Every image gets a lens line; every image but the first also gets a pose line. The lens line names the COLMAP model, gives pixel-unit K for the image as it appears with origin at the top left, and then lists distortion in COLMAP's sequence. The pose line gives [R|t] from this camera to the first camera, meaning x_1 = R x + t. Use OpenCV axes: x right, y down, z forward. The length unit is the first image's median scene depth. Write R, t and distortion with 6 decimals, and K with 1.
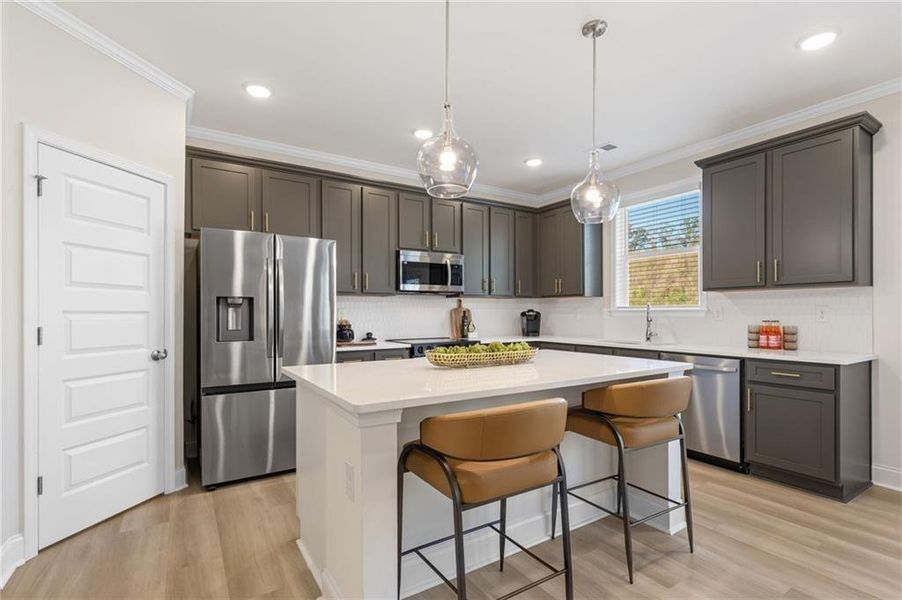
lens RADIAL K [[433.4, 0, 454.6], [0, 433.4, 315.0], [0, 0, 1]] dist [0.015370, 0.000256]
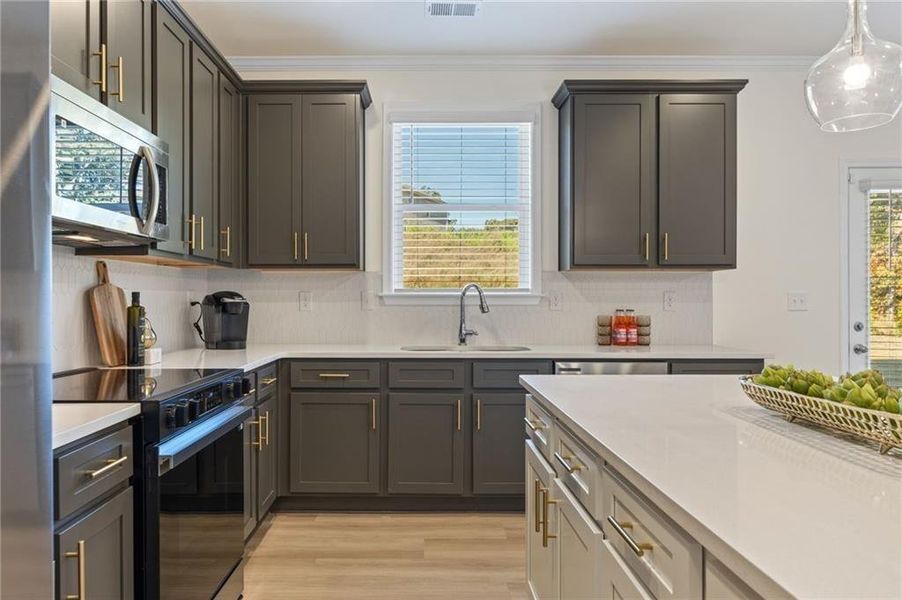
lens RADIAL K [[633.5, 0, 449.9], [0, 633.5, 299.1], [0, 0, 1]] dist [-0.004411, -0.000185]
pose [[0.535487, 0.001744, 0.844542, -0.419925], [0.001926, 0.999993, -0.003286, -0.003067], [-0.844541, 0.003387, 0.535480, 0.659636]]
